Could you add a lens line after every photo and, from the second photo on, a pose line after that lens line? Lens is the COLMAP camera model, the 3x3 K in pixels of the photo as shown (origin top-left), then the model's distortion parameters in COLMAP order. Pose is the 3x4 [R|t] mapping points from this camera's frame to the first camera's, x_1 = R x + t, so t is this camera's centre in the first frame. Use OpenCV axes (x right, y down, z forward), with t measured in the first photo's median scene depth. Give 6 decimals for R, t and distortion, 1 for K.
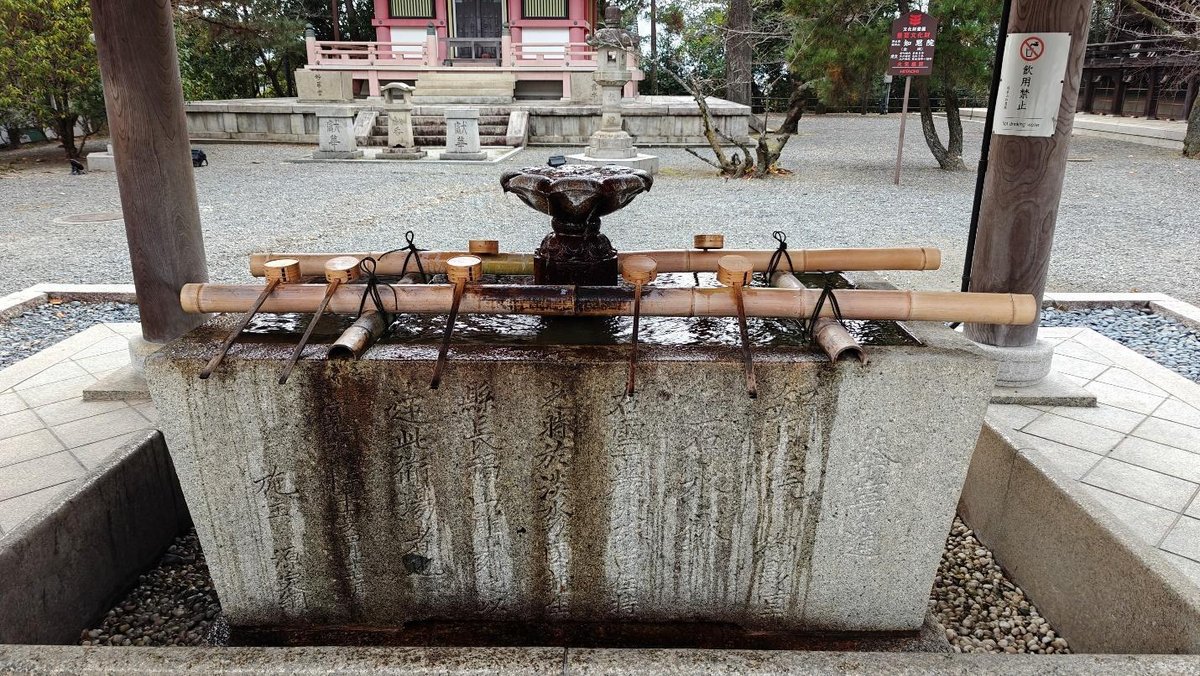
lens RADIAL K [[826.8, 0, 600.1], [0, 826.8, 326.6], [0, 0, 1]] dist [0.034883, -0.027371]
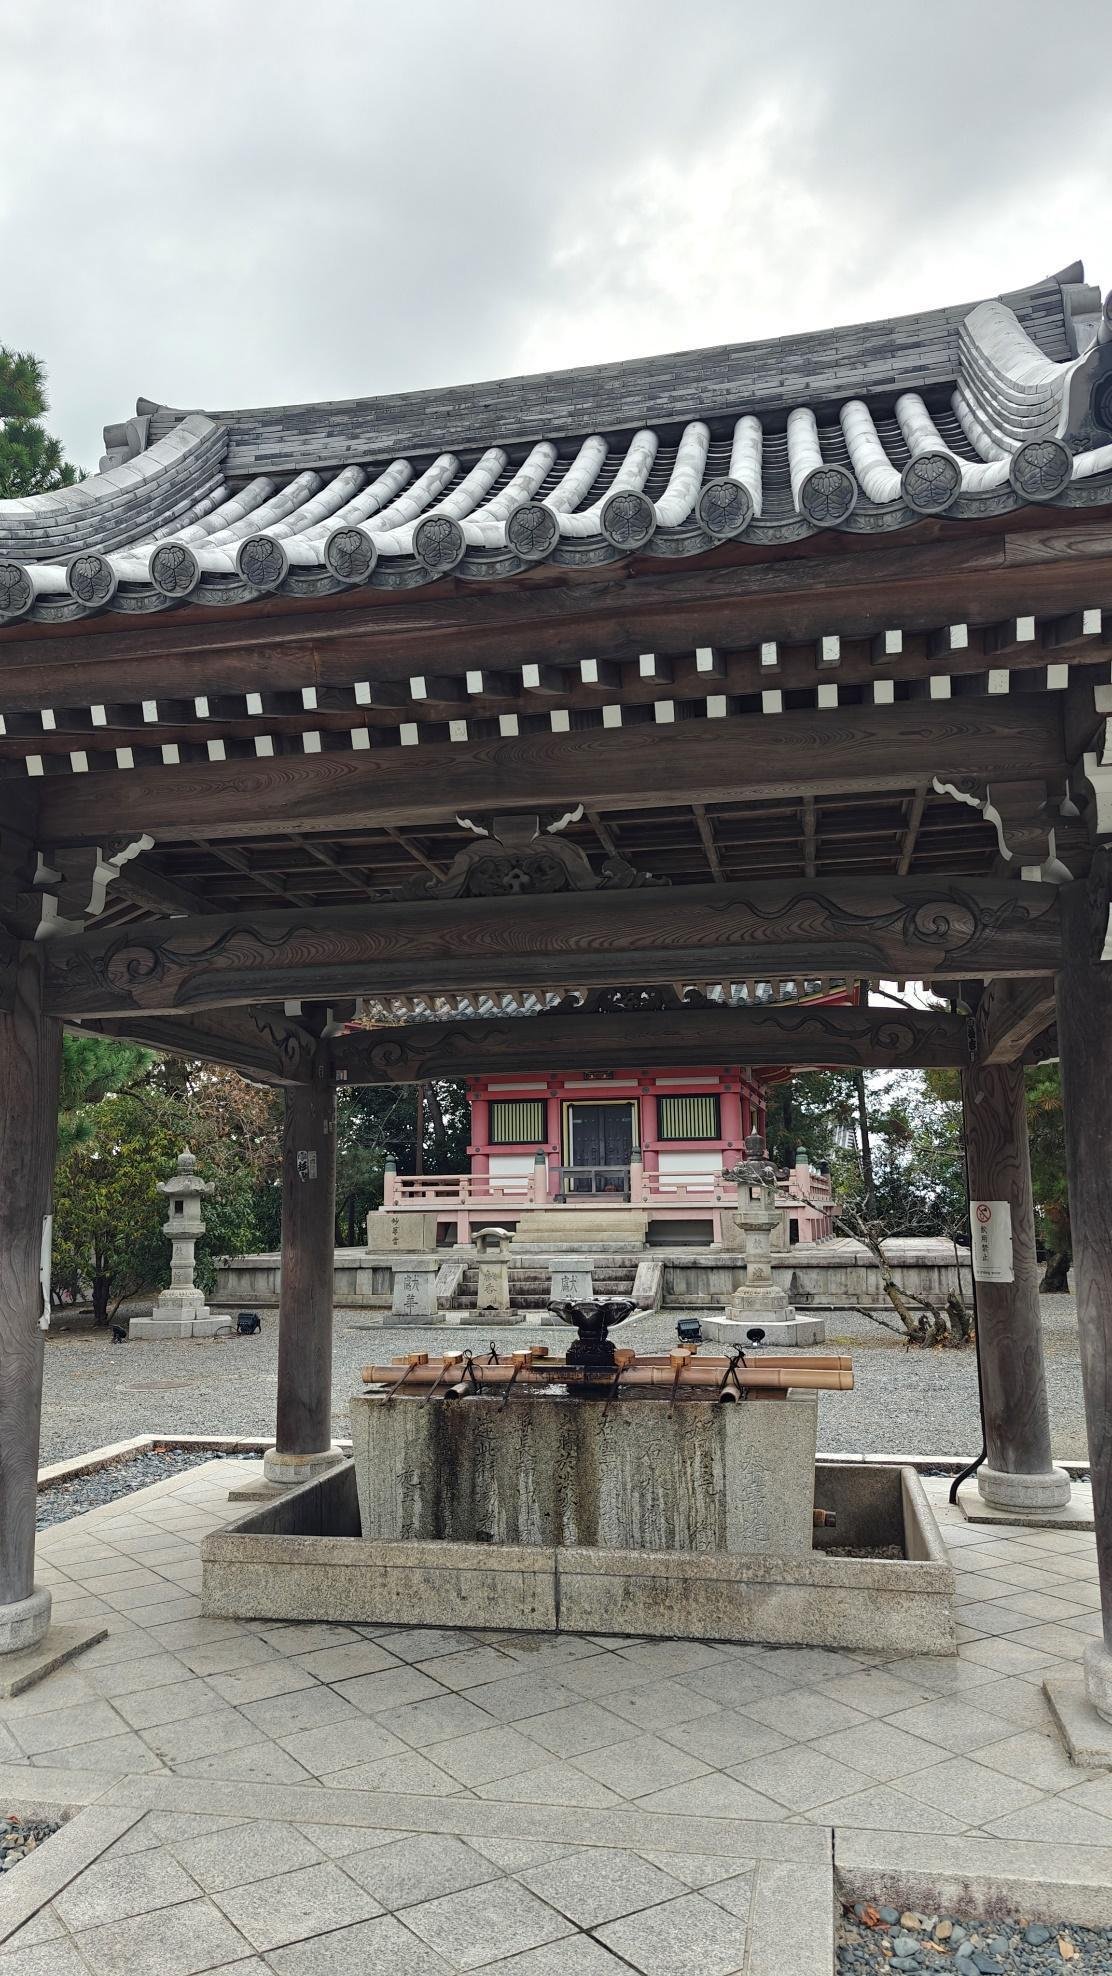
lens RADIAL K [[1361.5, 0, 534.1], [0, 1361.5, 985.1], [0, 0, 1]] dist [0.034883, -0.027371]
pose [[0.979640, -0.047755, -0.195002, 0.050483], [-0.042573, 0.899793, -0.434235, 0.052534], [0.196198, 0.433696, 0.879440, -0.203720]]
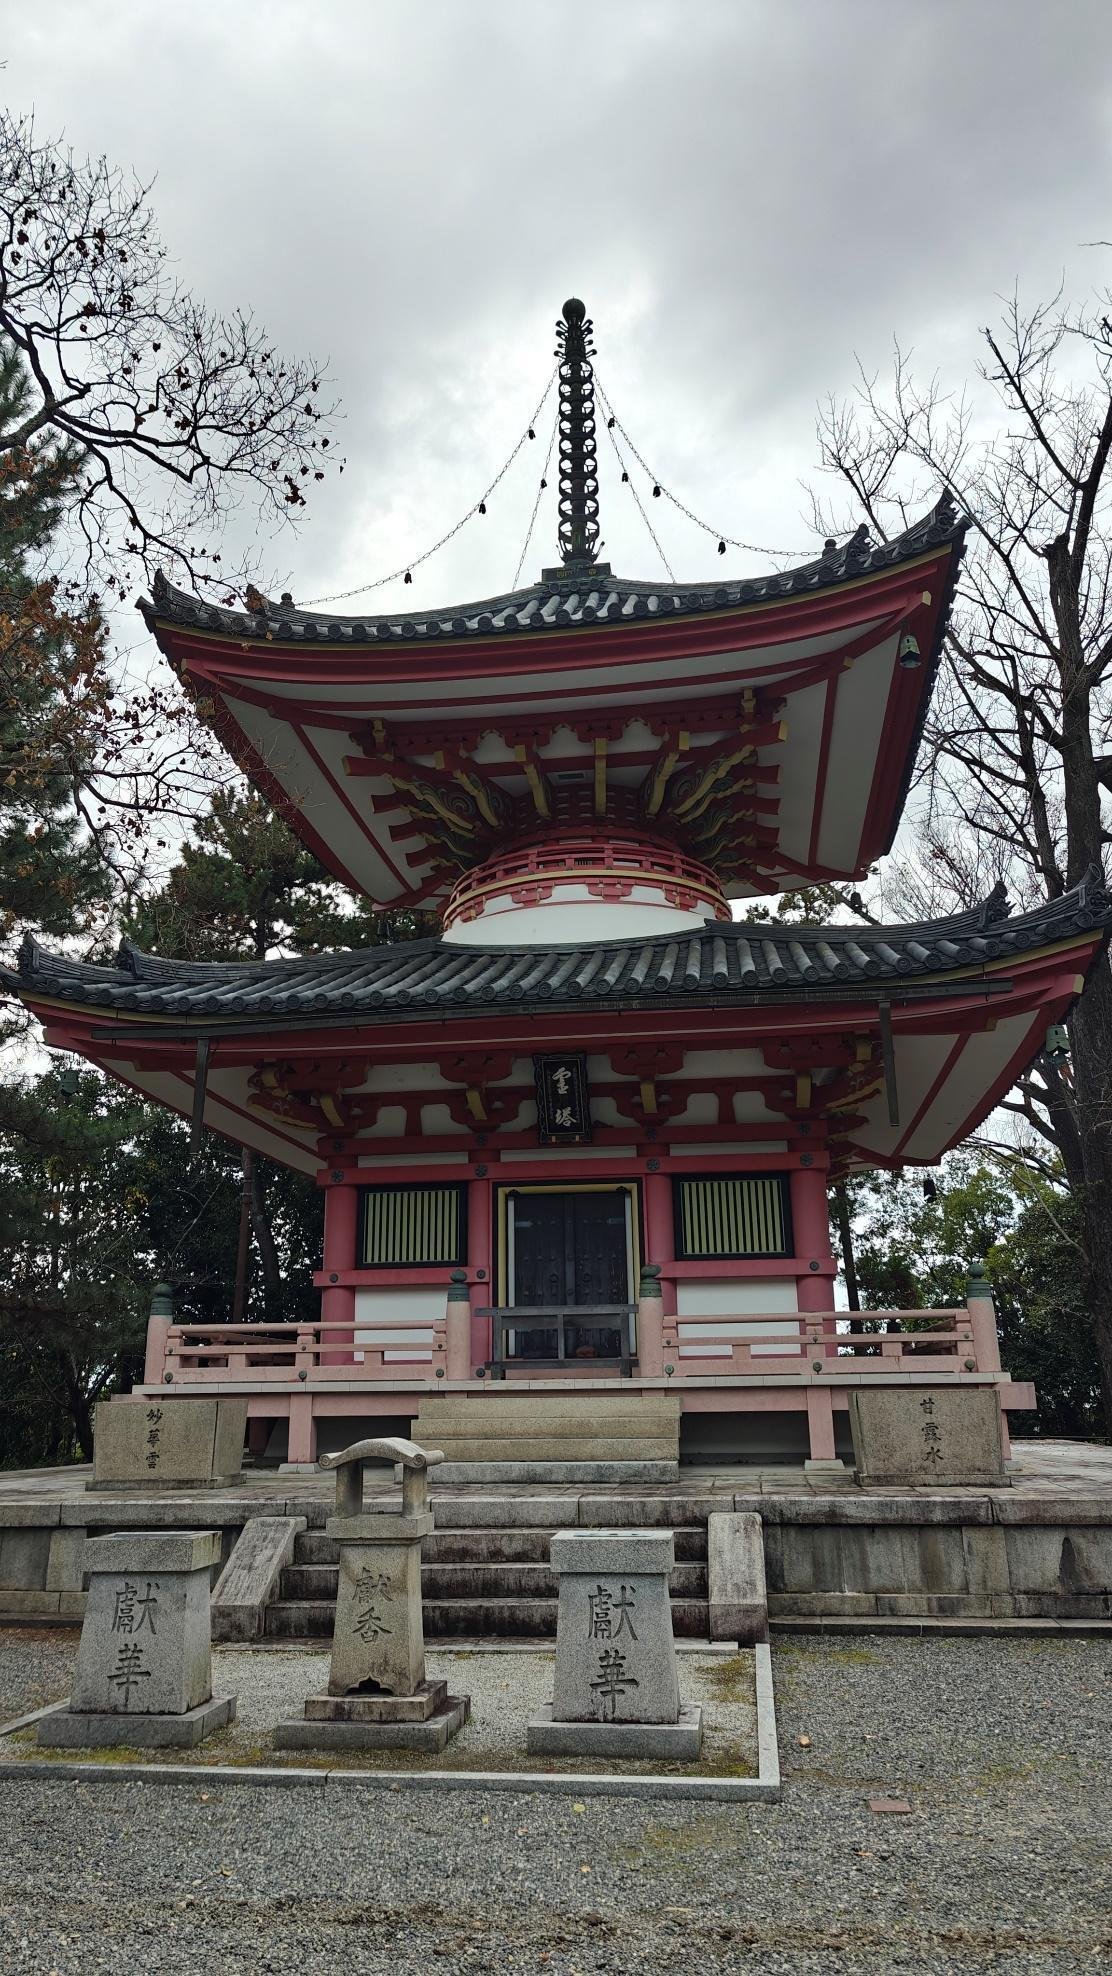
lens RADIAL K [[1361.5, 0, 549.0], [0, 1361.5, 986.3], [0, 0, 1]] dist [0.034883, -0.027371]
pose [[0.996433, -0.038414, -0.075139, -0.120296], [-0.009297, 0.834996, -0.550177, -0.135988], [0.083875, 0.548913, 0.831661, 0.434664]]
